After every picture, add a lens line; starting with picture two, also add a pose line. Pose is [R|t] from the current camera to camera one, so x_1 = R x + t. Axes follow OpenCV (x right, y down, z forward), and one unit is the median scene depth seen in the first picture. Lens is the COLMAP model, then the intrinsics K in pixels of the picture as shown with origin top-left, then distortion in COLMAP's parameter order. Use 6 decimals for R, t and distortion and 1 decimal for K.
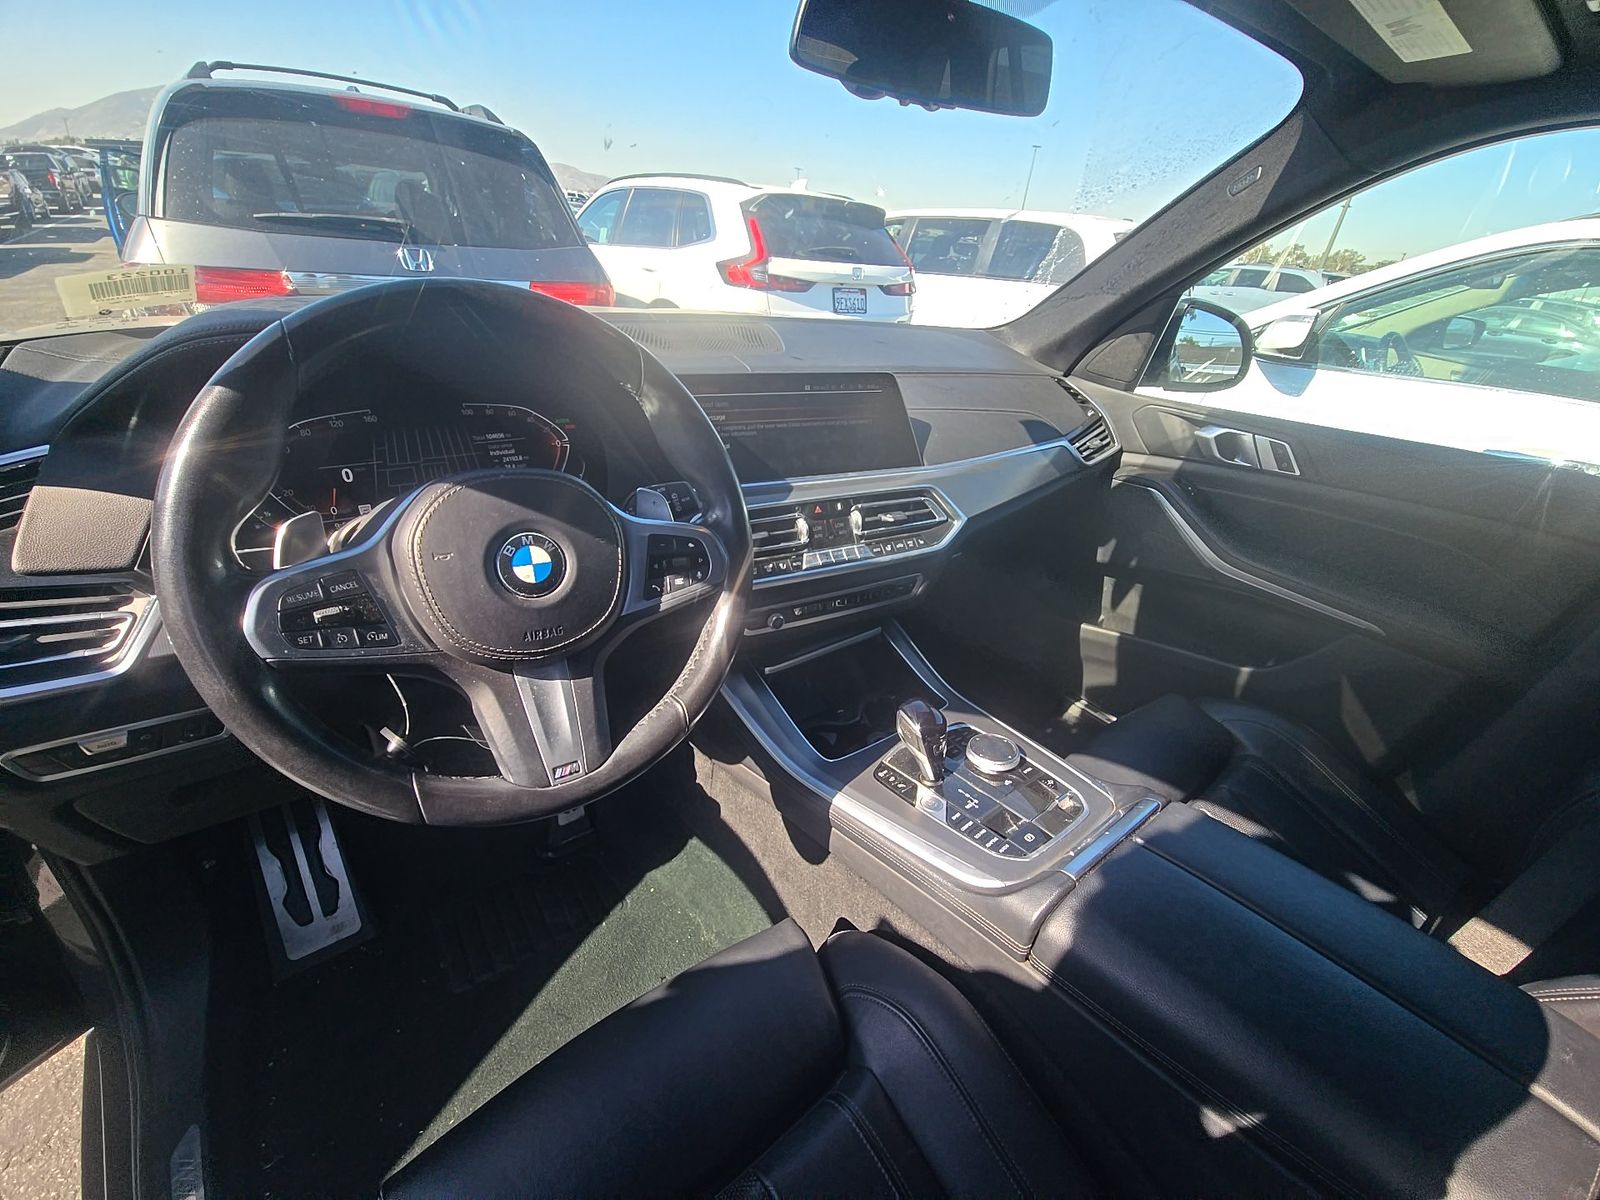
lens RADIAL K [[649.7, 0, 805.3], [0, 649.7, 601.8], [0, 0, 1]] dist [-0.003910, -0.000549]
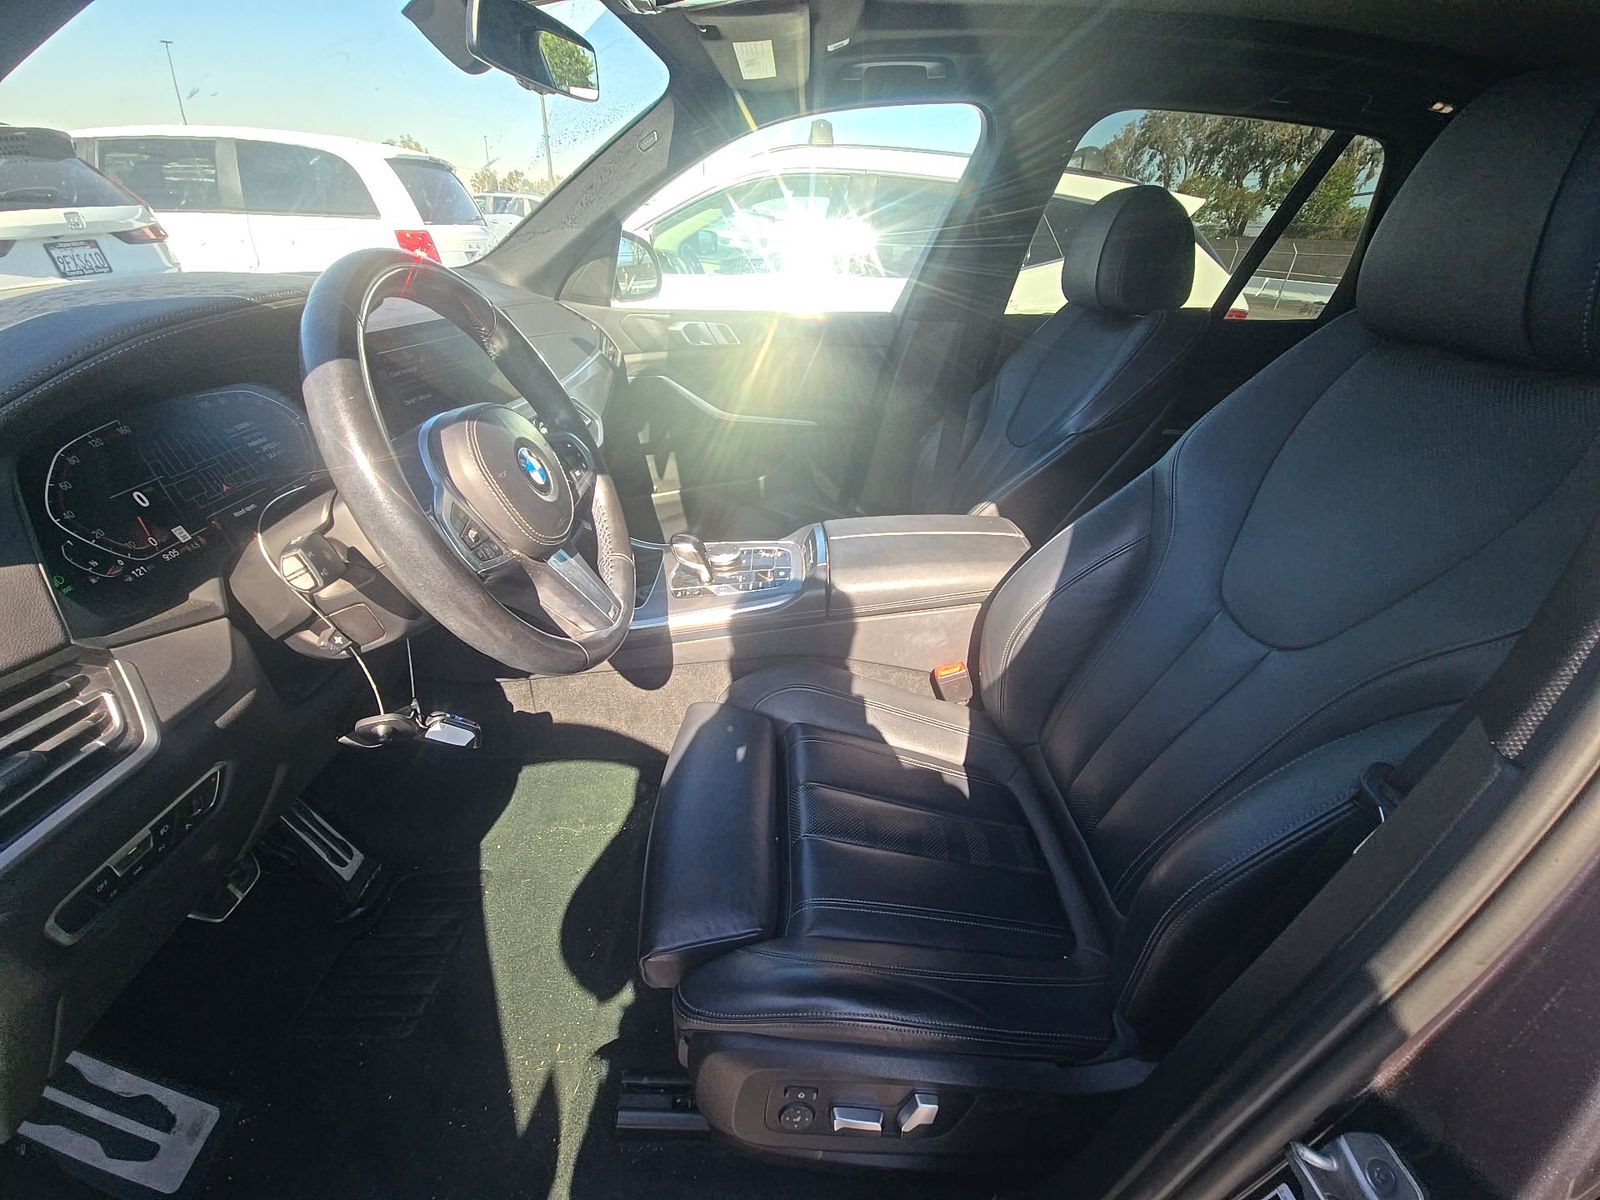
lens RADIAL K [[650.6, 0, 800.0], [0, 650.6, 600.0], [0, 0, 1]] dist [0.030496, -0.020455]
pose [[0.591226, -0.438861, 0.676648, -0.403060], [0.383660, 0.891019, 0.242673, 0.020950], [-0.709406, 0.116129, 0.695167, -0.089931]]
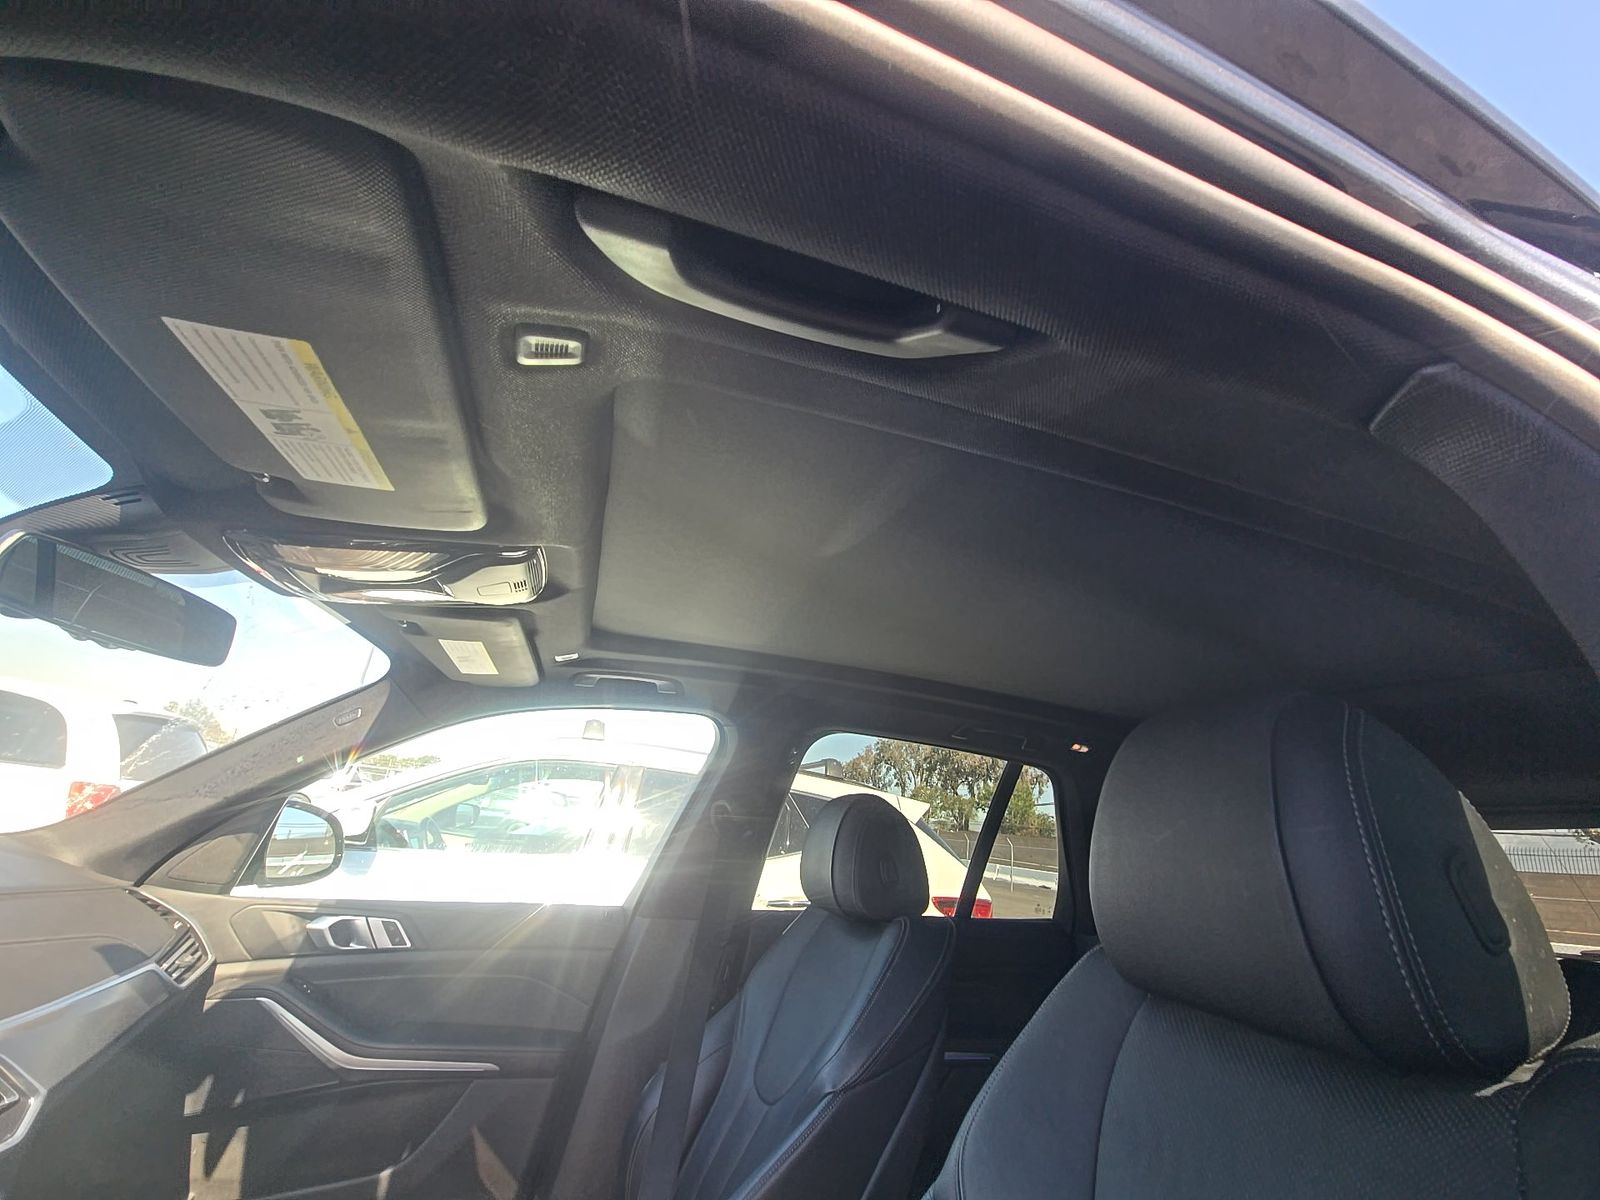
lens RADIAL K [[650.6, 0, 800.0], [0, 650.6, 600.0], [0, 0, 1]] dist [0.030496, -0.020455]
pose [[0.335538, 0.265488, 0.903842, -0.193948], [0.387404, 0.835688, -0.389287, 0.011300], [-0.858681, 0.480772, 0.177554, -0.085459]]
